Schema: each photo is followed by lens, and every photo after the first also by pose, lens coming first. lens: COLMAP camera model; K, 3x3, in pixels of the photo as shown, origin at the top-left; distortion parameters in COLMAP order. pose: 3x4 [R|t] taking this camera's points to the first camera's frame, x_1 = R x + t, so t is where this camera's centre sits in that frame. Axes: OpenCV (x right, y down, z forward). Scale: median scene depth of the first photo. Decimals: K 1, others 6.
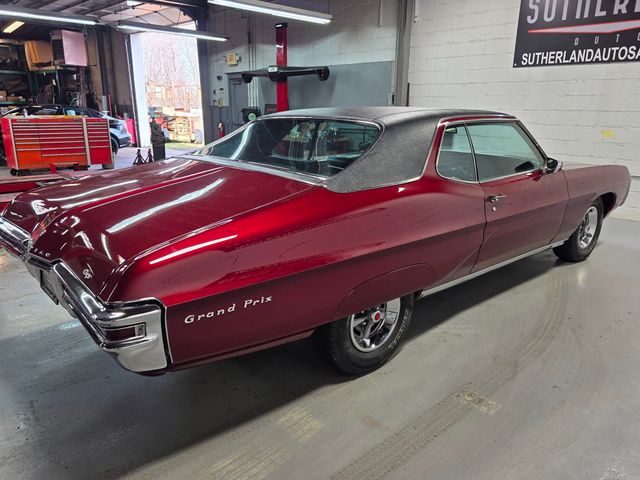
lens RADIAL K [[480.1, 0, 318.3], [0, 480.1, 239.2], [0, 0, 1]] dist [0.049072, -0.054888]
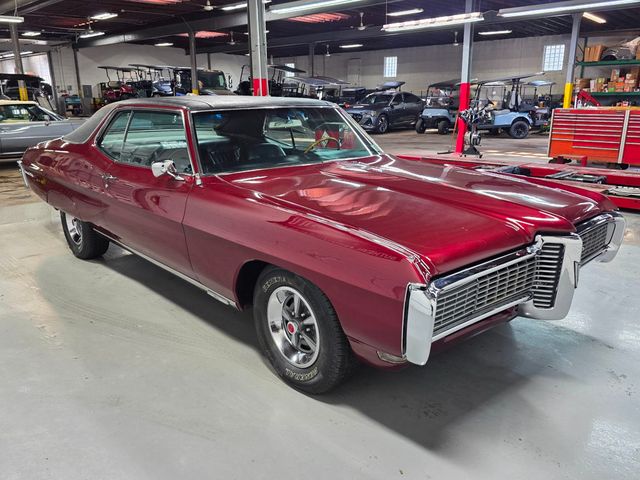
lens RADIAL K [[500.6, 0, 319.2], [0, 500.6, 241.6], [0, 0, 1]] dist [0.004035, 0.003105]
pose [[0.033548, 0.272864, -0.961467, 0.710243], [-0.256673, 0.932095, 0.255572, -0.175300], [0.965916, 0.238208, 0.101307, 0.635914]]
